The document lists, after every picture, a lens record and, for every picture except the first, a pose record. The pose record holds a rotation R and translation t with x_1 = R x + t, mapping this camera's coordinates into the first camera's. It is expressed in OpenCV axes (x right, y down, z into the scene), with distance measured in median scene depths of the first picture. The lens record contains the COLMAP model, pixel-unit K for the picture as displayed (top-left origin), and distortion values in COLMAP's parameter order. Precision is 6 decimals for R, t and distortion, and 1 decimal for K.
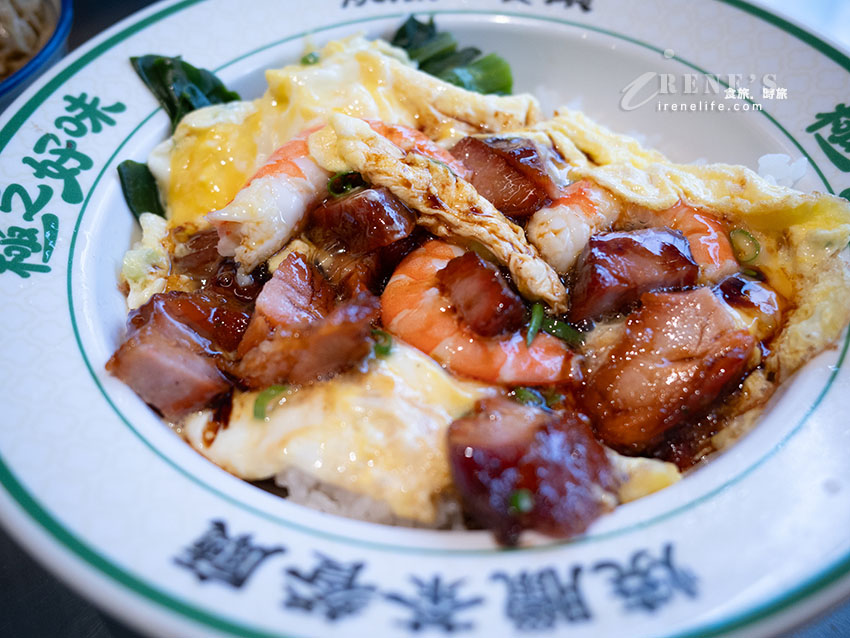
lens RADIAL K [[822.7, 0, 429.5], [0, 822.7, 313.8], [0, 0, 1]] dist [0.021577, 0.000000]
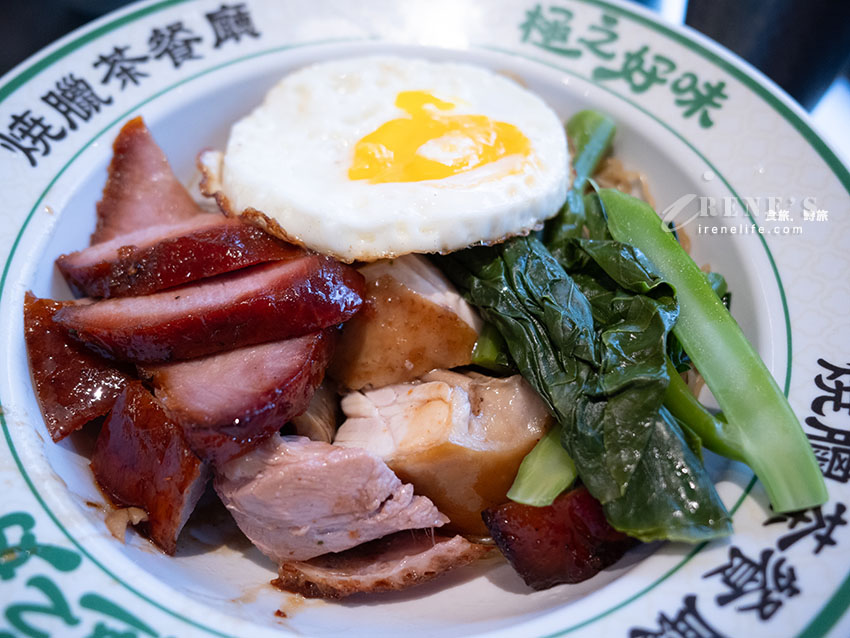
lens RADIAL K [[822.7, 0, 429.8], [0, 822.7, 322.1], [0, 0, 1]] dist [0.021577, 0.000000]
pose [[-0.601240, 0.645184, -0.471432, 0.538694], [-0.605015, 0.017836, 0.796014, -0.982149], [0.521984, 0.763819, 0.379622, 0.722554]]
